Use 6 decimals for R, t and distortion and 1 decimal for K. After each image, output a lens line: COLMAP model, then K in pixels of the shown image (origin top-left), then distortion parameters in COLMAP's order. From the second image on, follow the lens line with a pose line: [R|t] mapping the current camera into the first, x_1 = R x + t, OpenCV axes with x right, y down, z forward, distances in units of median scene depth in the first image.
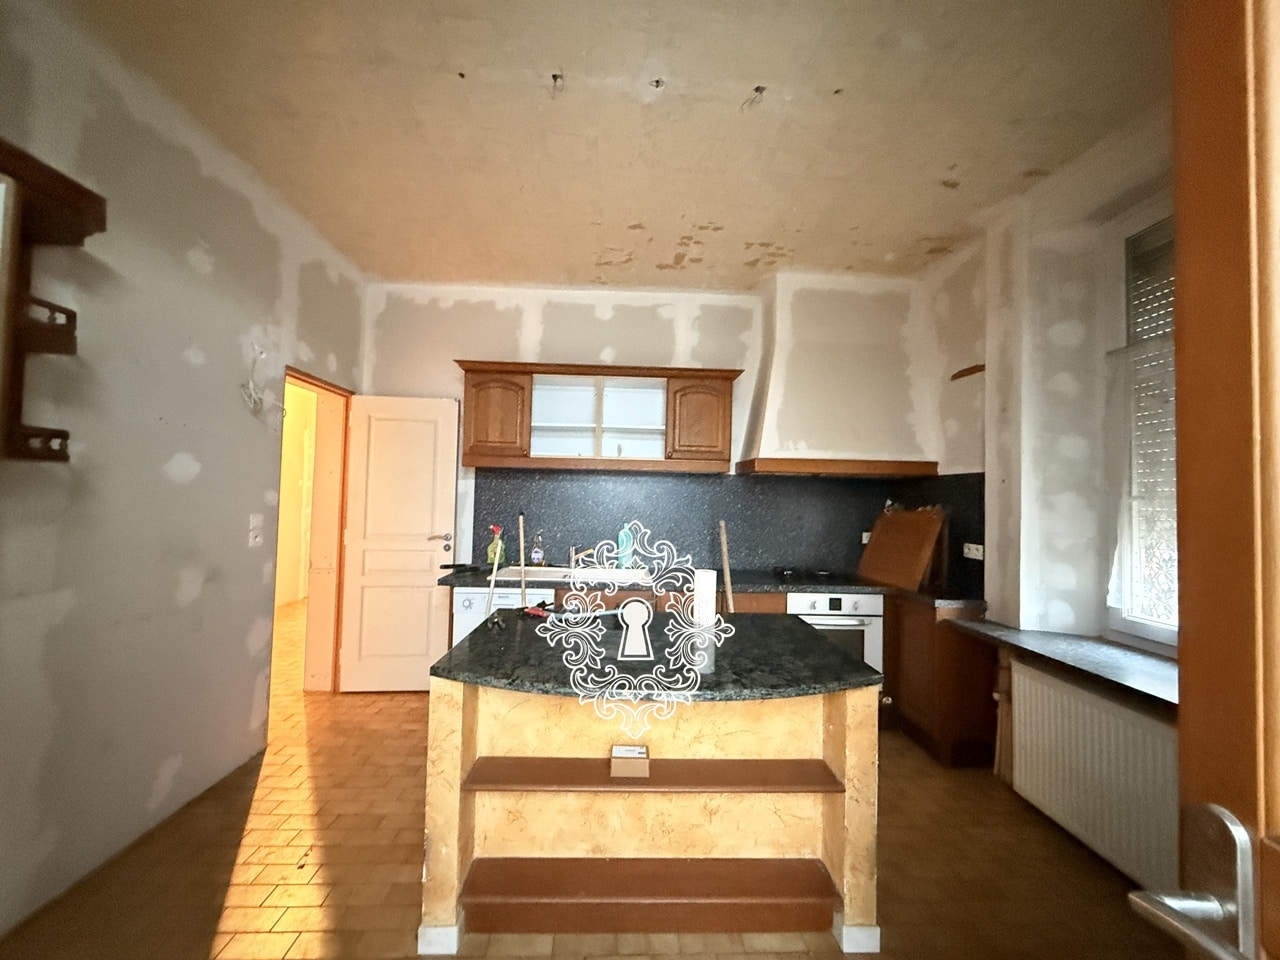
lens RADIAL K [[514.2, 0, 640.1], [0, 514.2, 480.8], [0, 0, 1]] dist [-0.000070, 0.000034]
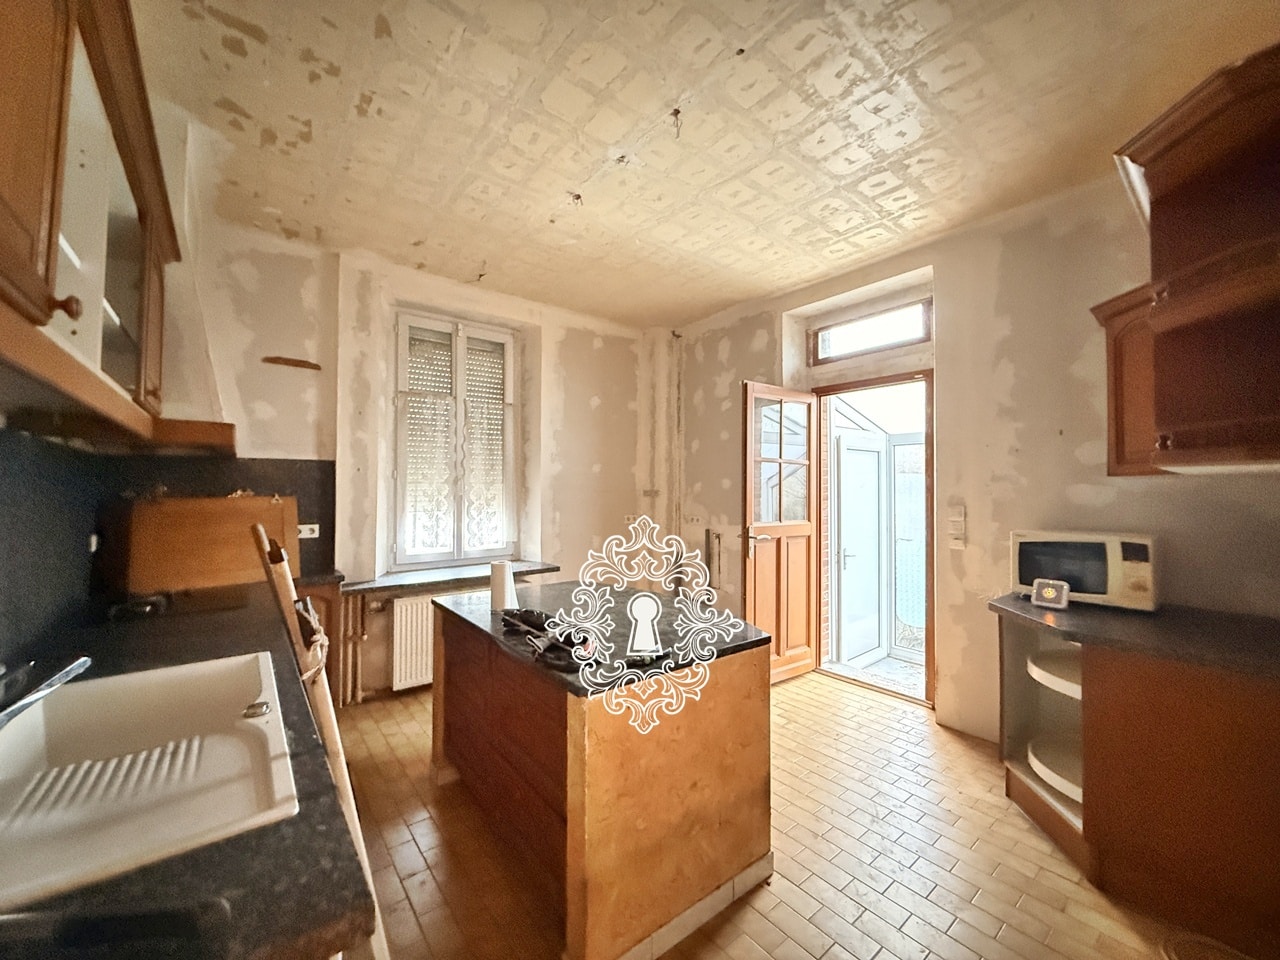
lens RADIAL K [[514.2, 0, 638.8], [0, 514.2, 482.0], [0, 0, 1]] dist [-0.000070, 0.000034]
pose [[-0.590635, -0.010137, 0.806875, -0.692879], [-0.039930, 0.999063, -0.016678, 0.024000], [-0.805951, -0.042070, -0.590486, 1.143394]]
